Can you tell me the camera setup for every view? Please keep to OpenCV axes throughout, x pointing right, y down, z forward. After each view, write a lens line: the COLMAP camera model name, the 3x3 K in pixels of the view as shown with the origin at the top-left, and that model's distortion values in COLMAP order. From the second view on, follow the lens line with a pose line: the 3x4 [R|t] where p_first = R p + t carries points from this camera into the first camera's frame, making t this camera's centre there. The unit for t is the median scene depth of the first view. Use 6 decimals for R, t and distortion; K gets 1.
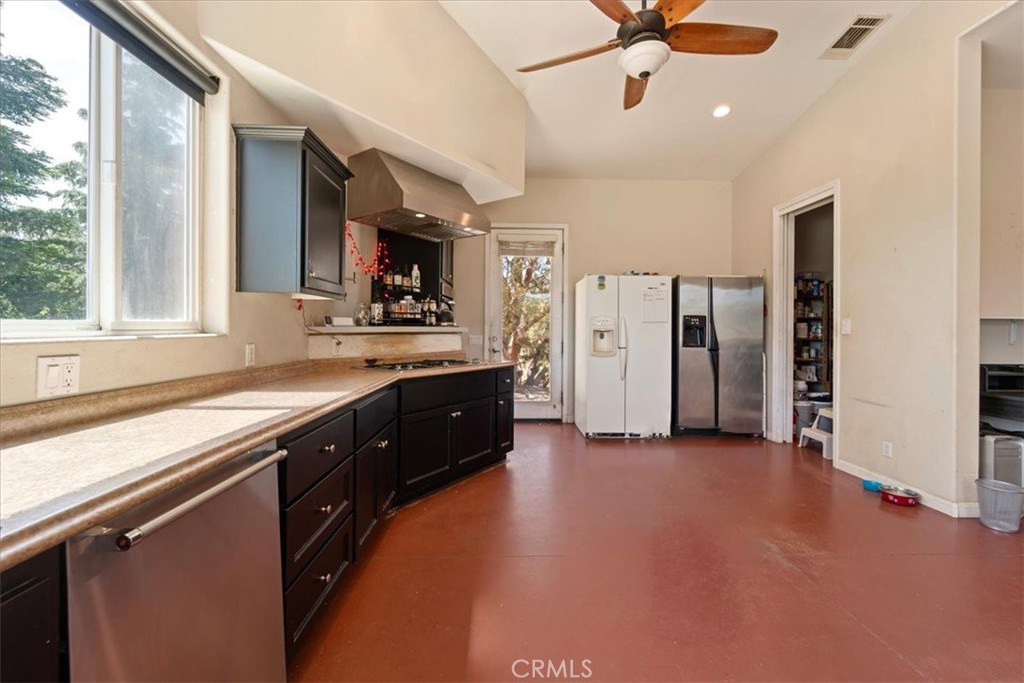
lens RADIAL K [[419.6, 0, 509.3], [0, 419.6, 328.7], [0, 0, 1]] dist [0.001181, 0.000069]
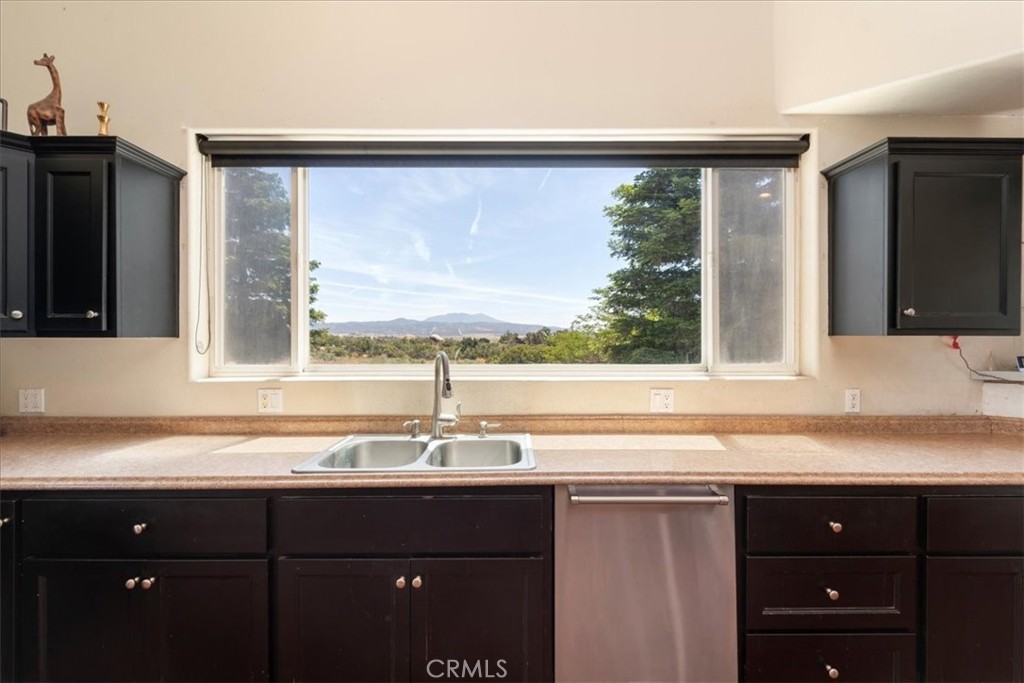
lens RADIAL K [[407.7, 0, 512.0], [0, 407.7, 341.5], [0, 0, 1]] dist [-0.001494, -0.000085]
pose [[-0.015573, 0.003773, -0.999872, 0.155386], [-0.002581, 0.999989, 0.003813, -0.036066], [0.999875, 0.002640, -0.015563, 0.124726]]
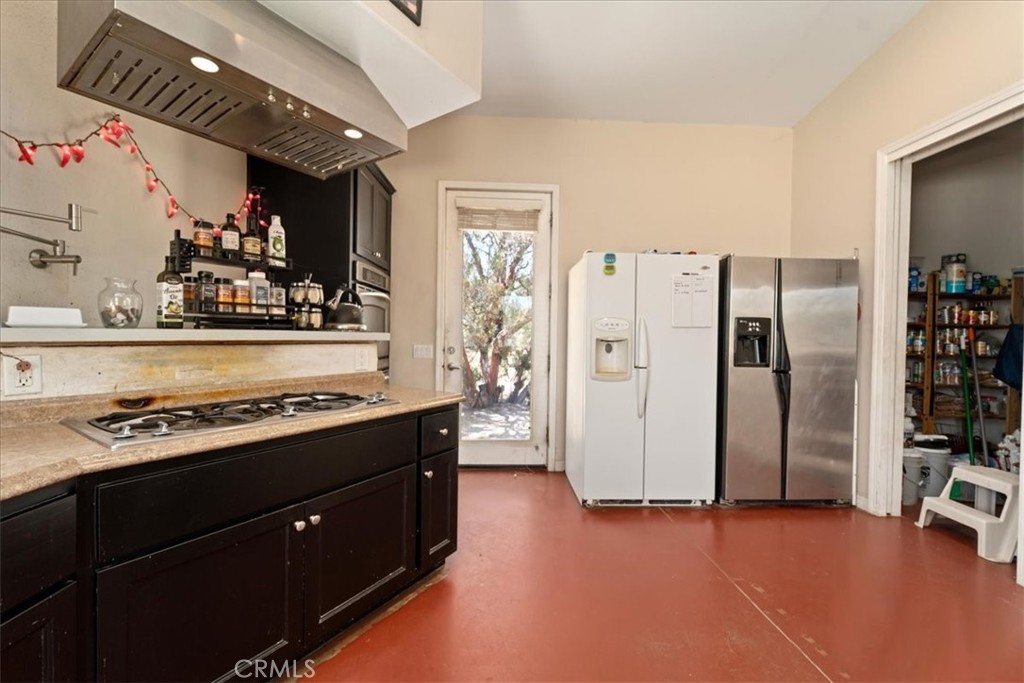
lens RADIAL K [[407.7, 0, 512.0], [0, 407.7, 341.5], [0, 0, 1]] dist [-0.001494, -0.000085]
pose [[0.999703, 0.008202, 0.022958, 0.059740], [-0.008527, 0.999864, 0.014109, -0.000487], [-0.022840, -0.014301, 0.999637, 0.391842]]
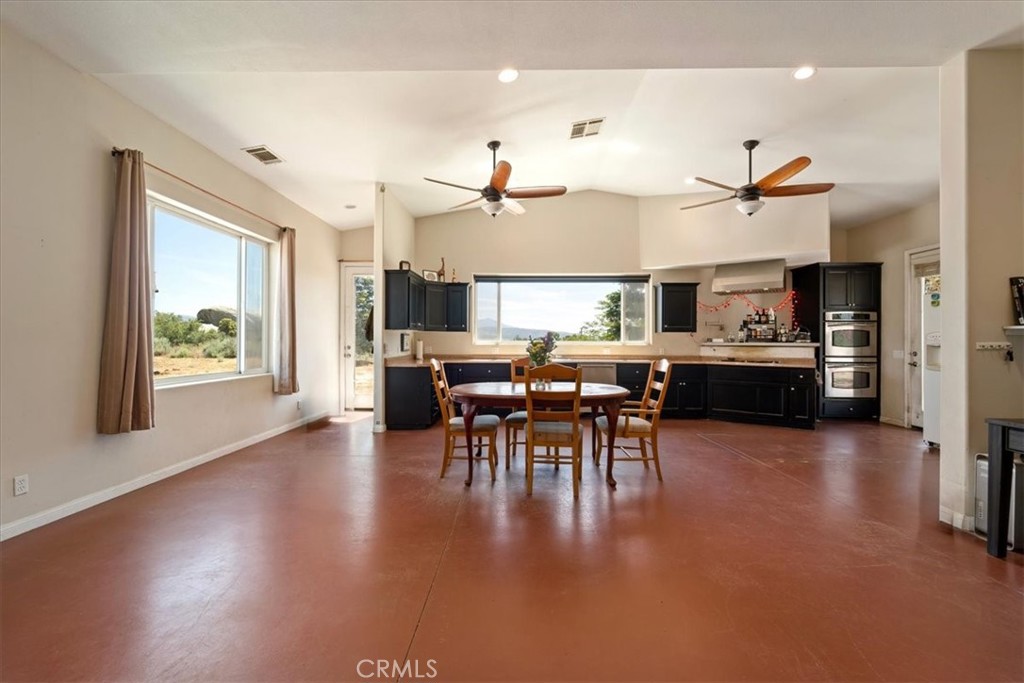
lens RADIAL K [[407.7, 0, 512.0], [0, 407.7, 341.5], [0, 0, 1]] dist [-0.001494, -0.000085]
pose [[-0.037365, -0.008318, -0.999267, 1.303730], [-0.007700, 0.999938, -0.008035, 0.010426], [0.999272, 0.007394, -0.037427, -0.026573]]
